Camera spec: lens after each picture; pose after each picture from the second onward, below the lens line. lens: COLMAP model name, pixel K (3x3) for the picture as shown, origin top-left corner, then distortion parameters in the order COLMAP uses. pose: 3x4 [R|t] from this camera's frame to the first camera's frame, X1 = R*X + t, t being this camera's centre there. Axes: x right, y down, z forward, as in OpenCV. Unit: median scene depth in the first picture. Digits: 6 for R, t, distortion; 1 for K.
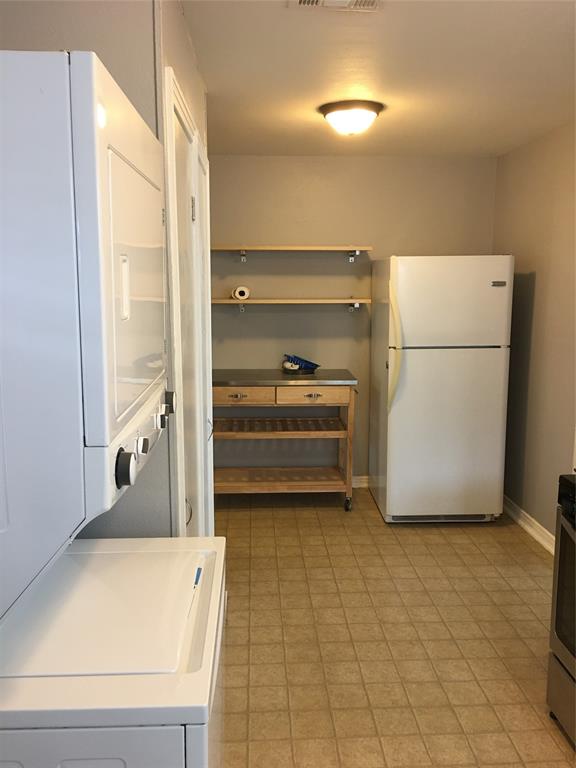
lens RADIAL K [[649.0, 0, 288.0], [0, 649.0, 384.0], [0, 0, 1]] dist [0.083961, -0.102241]
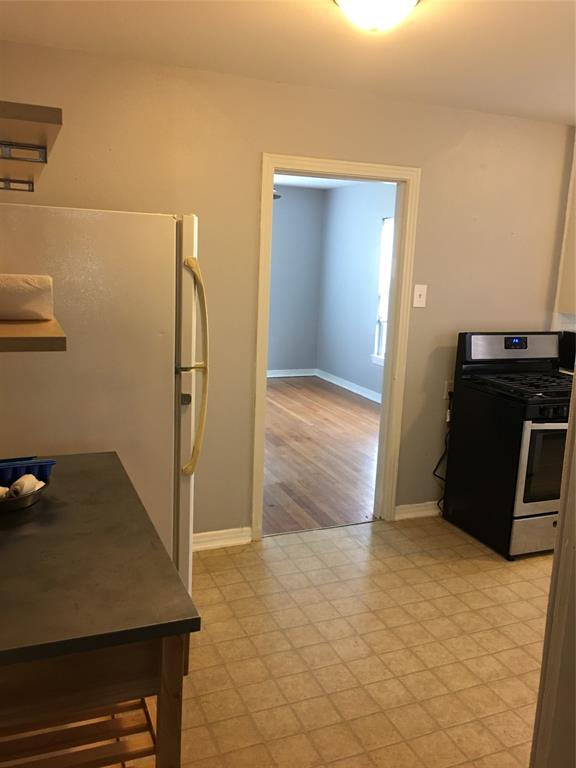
lens RADIAL K [[649.0, 0, 288.0], [0, 649.0, 384.0], [0, 0, 1]] dist [0.083961, -0.102241]
pose [[-0.336379, -0.193848, 0.921560, -0.445298], [0.109719, 0.963853, 0.242793, -0.185118], [-0.935313, 0.182783, -0.302951, 1.134719]]
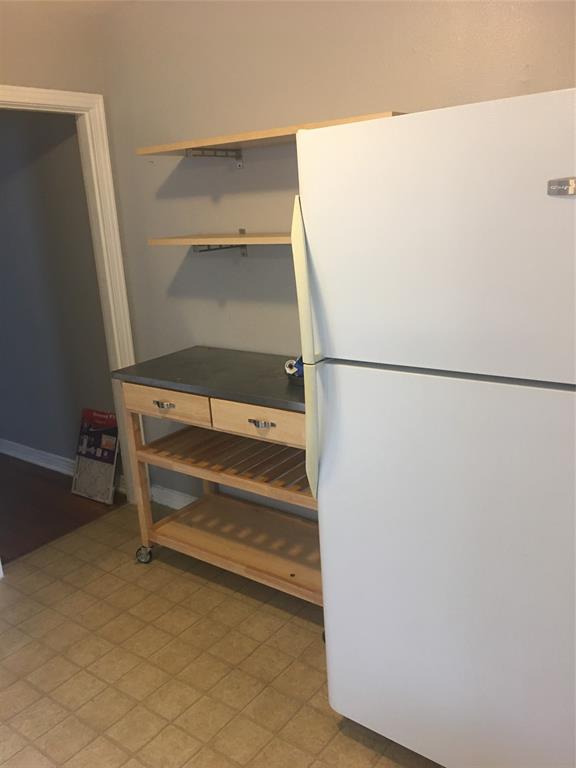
lens RADIAL K [[649.0, 0, 288.0], [0, 649.0, 384.0], [0, 0, 1]] dist [0.083961, -0.102241]
pose [[0.763139, 0.127363, -0.633560, 0.430764], [-0.043357, 0.988268, 0.146445, -0.103078], [0.644778, -0.084289, 0.759708, 0.684777]]
